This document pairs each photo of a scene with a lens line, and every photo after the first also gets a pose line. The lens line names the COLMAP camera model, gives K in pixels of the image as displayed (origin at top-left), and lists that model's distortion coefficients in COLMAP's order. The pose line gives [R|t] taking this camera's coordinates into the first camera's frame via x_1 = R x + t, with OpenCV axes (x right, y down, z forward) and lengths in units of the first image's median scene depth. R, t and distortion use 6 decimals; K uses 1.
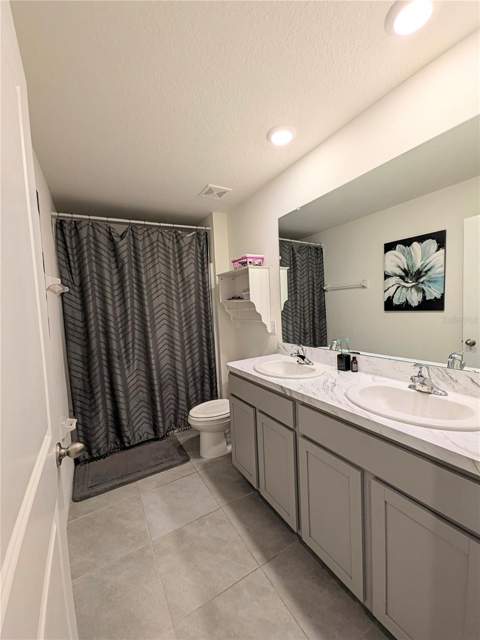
lens RADIAL K [[251.9, 0, 237.8], [0, 251.9, 323.2], [0, 0, 1]] dist [0.000481, -0.004155]
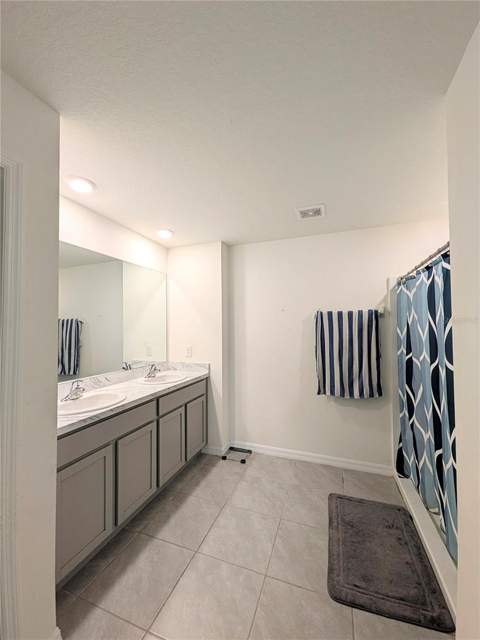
lens RADIAL K [[251.9, 0, 237.8], [0, 251.9, 323.2], [0, 0, 1]] dist [0.000481, -0.004155]
pose [[-0.629739, 0.081902, 0.772477, -1.303781], [0.102351, 0.994505, -0.022003, -0.068778], [-0.770034, 0.065208, -0.634661, 1.534064]]
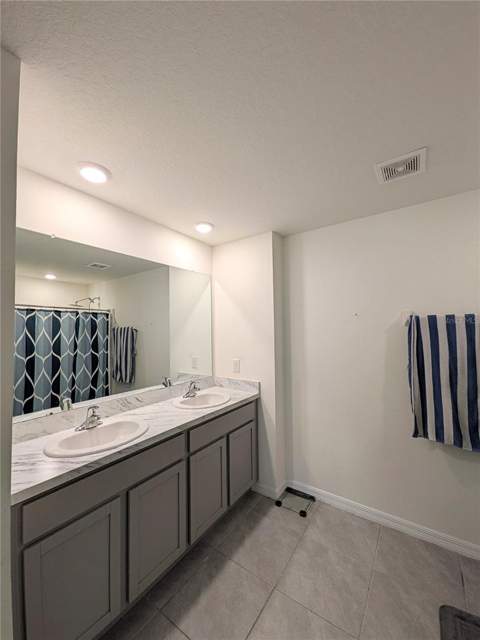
lens RADIAL K [[251.9, 0, 237.8], [0, 251.9, 323.2], [0, 0, 1]] dist [0.000481, -0.004155]
pose [[-0.413302, 0.098074, 0.905297, -1.027199], [0.104292, 0.992739, -0.059934, -0.115399], [-0.904602, 0.069644, -0.420530, 1.224641]]
